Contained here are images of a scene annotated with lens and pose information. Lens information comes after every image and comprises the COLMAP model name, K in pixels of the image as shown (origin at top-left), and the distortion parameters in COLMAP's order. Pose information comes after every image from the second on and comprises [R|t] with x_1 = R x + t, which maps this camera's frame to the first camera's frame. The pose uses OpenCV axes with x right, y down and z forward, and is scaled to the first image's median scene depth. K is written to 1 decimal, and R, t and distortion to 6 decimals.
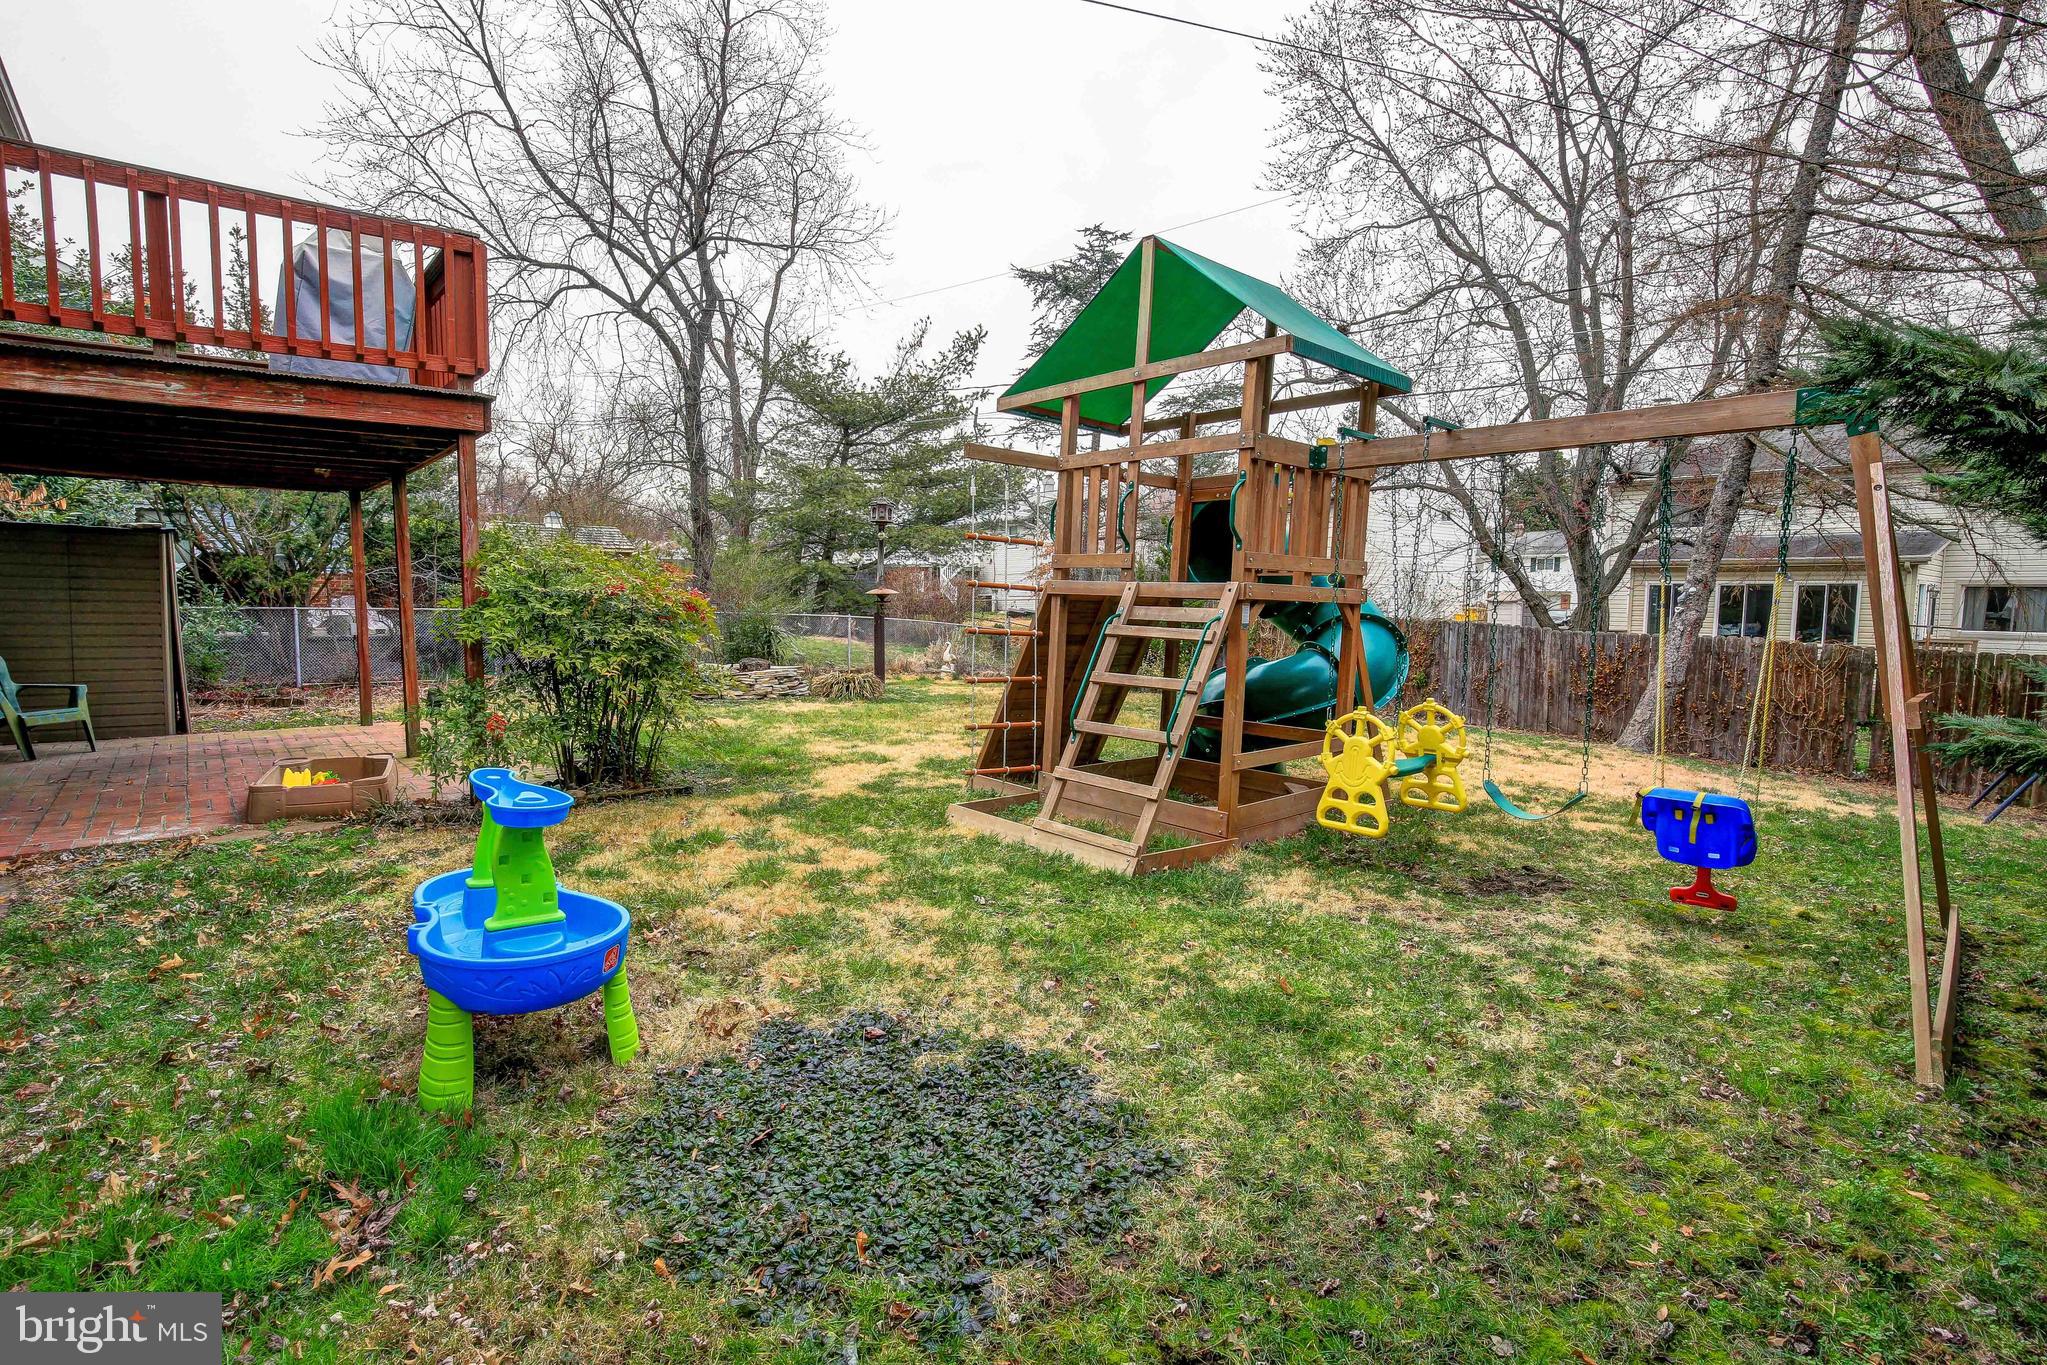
lens RADIAL K [[947.4, 0, 1012.1], [0, 947.4, 677.6], [0, 0, 1]] dist [-0.036781, 0.008545]
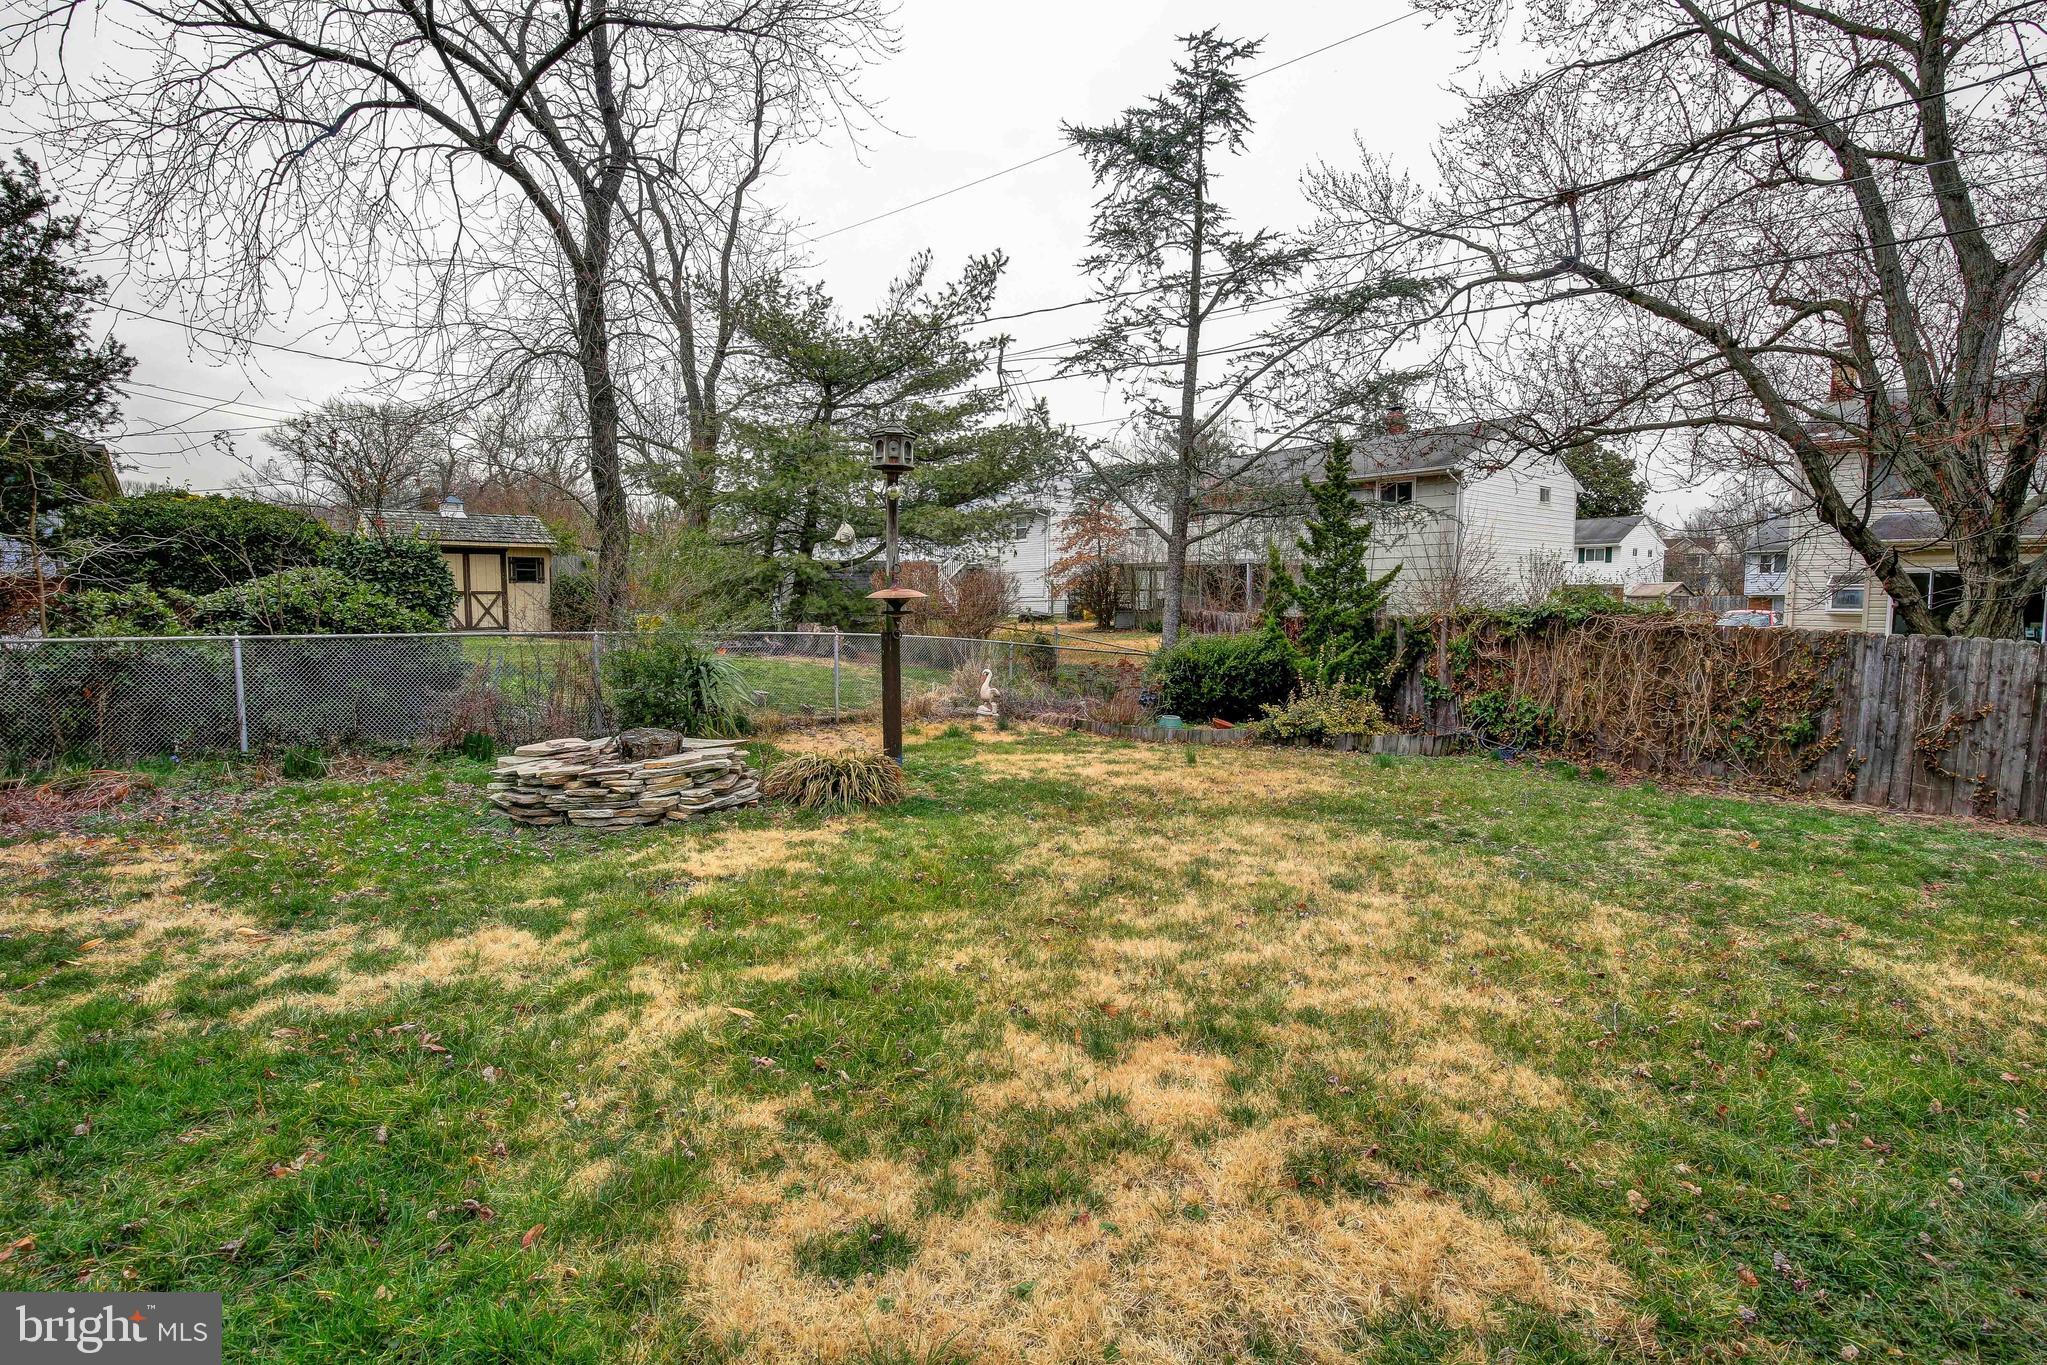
lens RADIAL K [[947.4, 0, 1012.1], [0, 947.4, 677.6], [0, 0, 1]] dist [-0.036781, 0.008545]
pose [[0.999797, -0.014038, 0.014427, -0.041644], [0.014042, 0.999901, -0.000143, -0.021895], [-0.014424, 0.000346, 0.999896, 0.238599]]
